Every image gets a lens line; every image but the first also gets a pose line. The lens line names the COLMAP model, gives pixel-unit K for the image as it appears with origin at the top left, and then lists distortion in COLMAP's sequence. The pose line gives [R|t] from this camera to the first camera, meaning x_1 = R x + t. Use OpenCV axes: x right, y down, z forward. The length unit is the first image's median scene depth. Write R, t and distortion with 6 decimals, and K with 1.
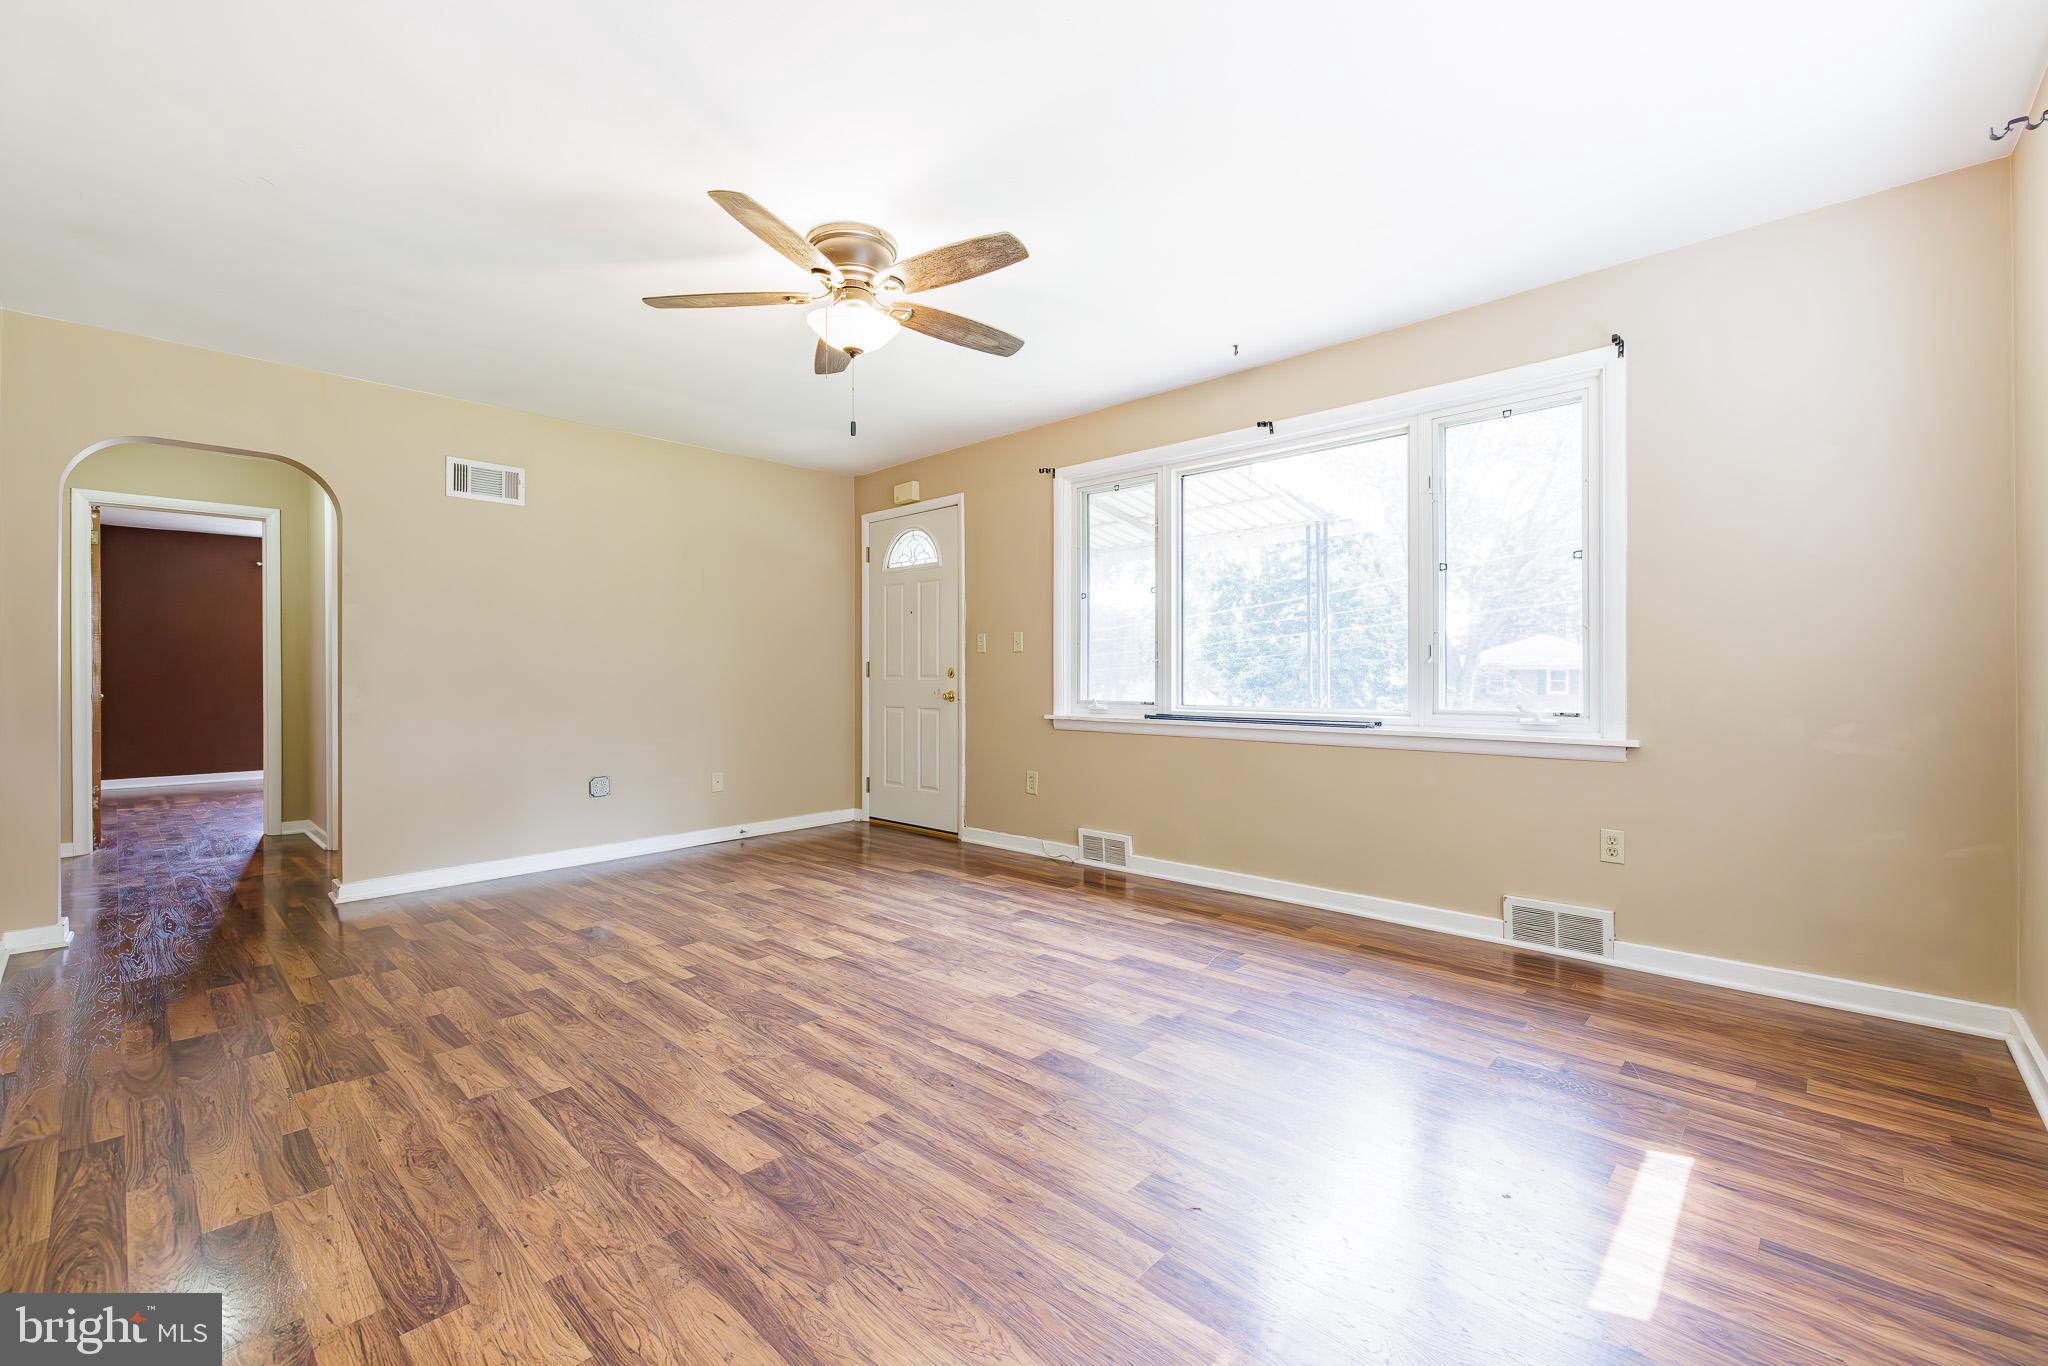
lens RADIAL K [[862.1, 0, 1025.2], [0, 862.1, 675.7], [0, 0, 1]] dist [0.000460, 0.000726]
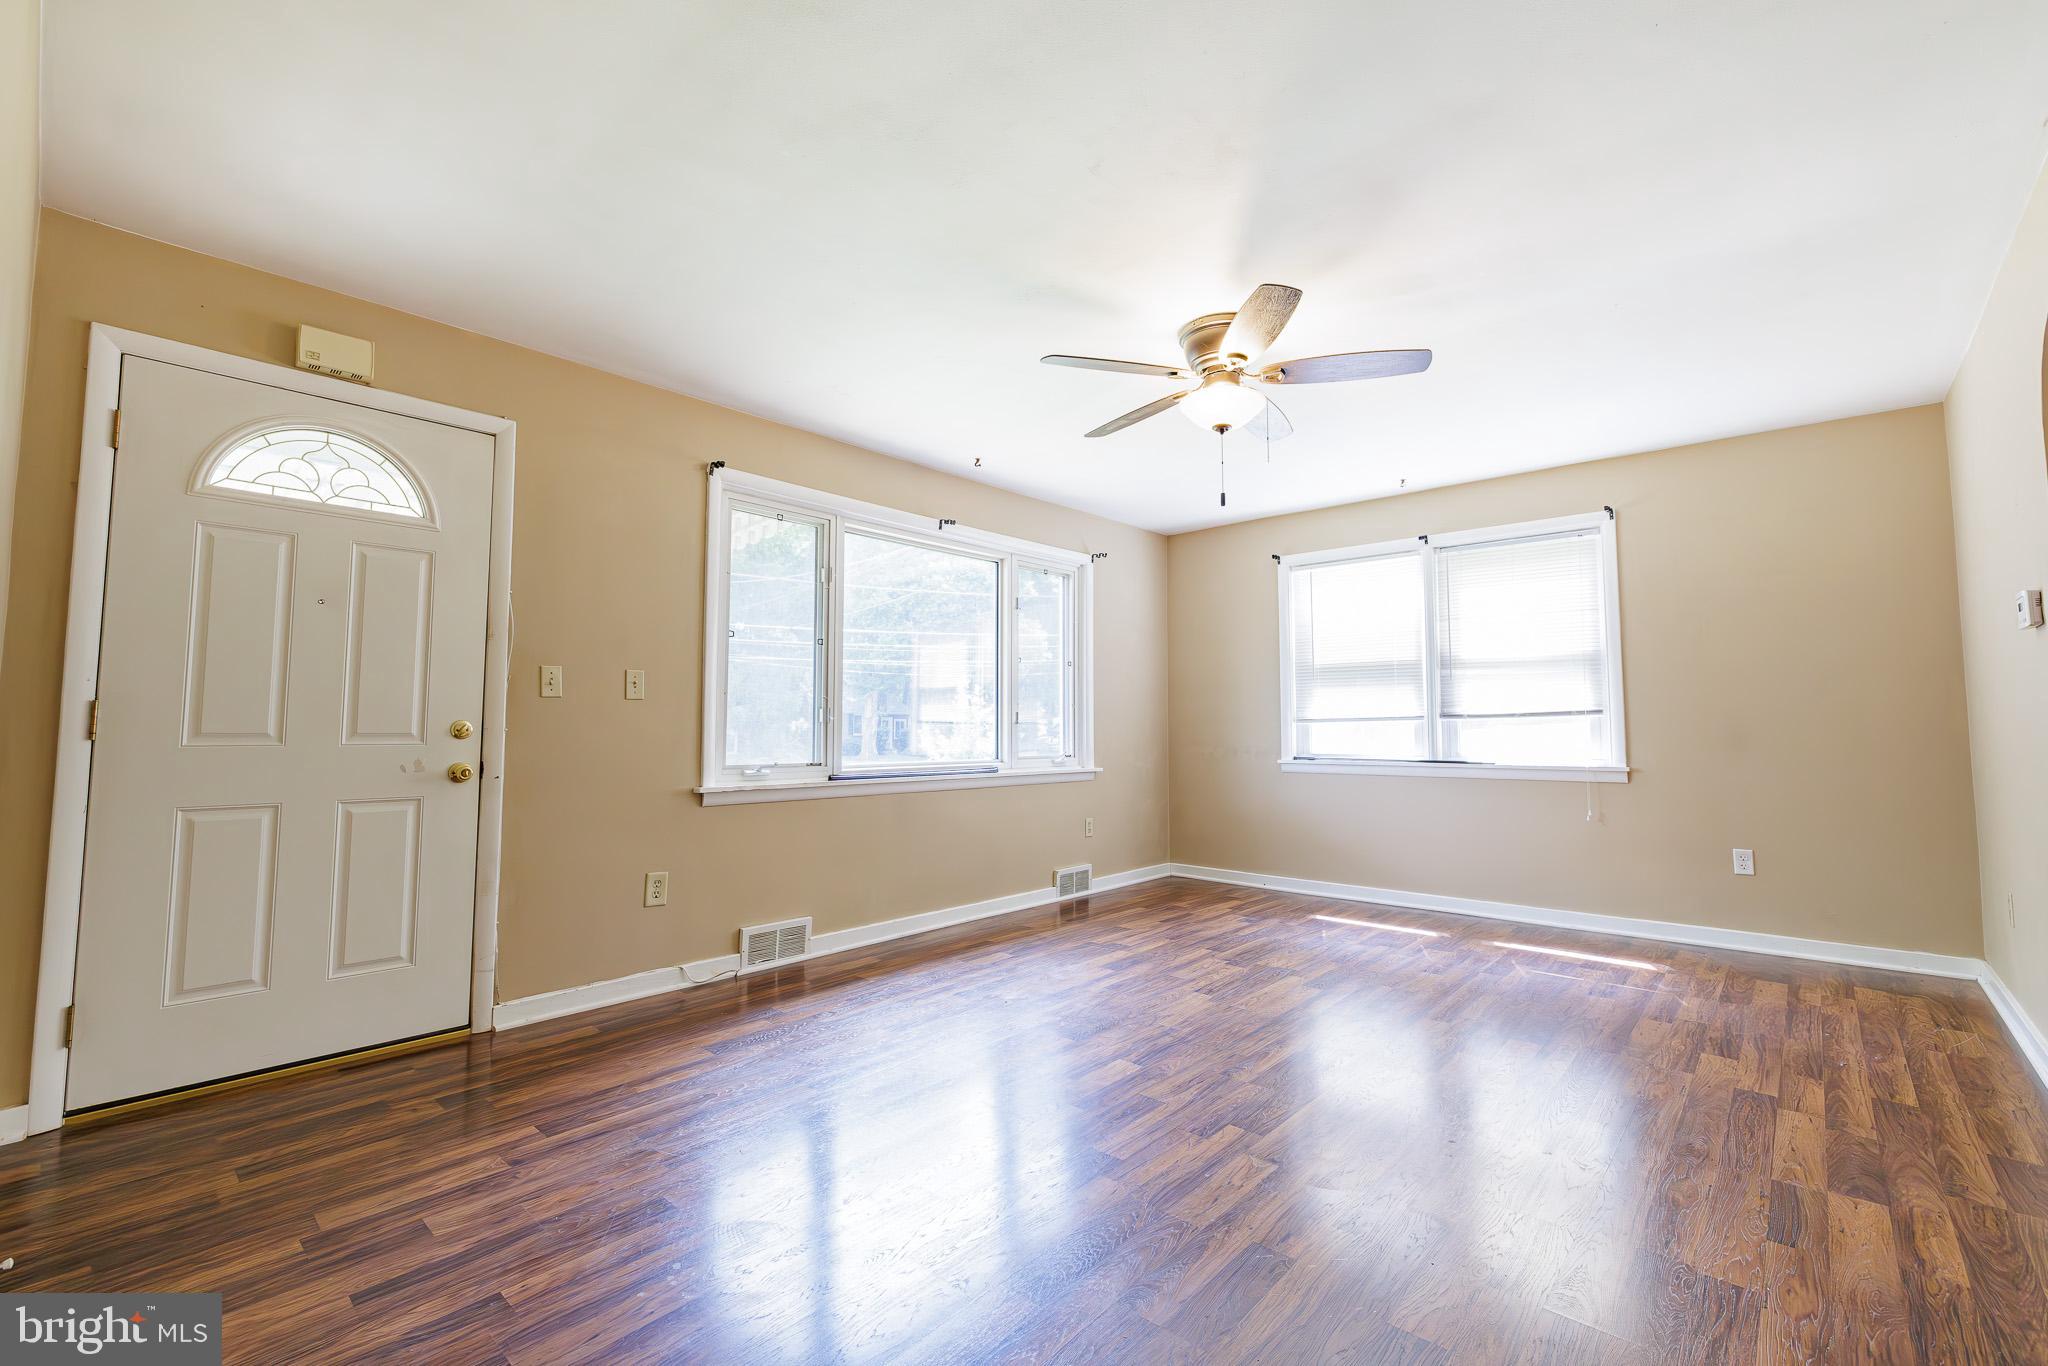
lens RADIAL K [[862.1, 0, 1027.6], [0, 862.1, 676.9], [0, 0, 1]] dist [0.000460, 0.000726]
pose [[-0.021122, 0.065117, 0.997654, -1.040953], [0.002637, 0.997877, -0.065076, -0.000381], [-0.999773, 0.001256, -0.021249, 1.063766]]
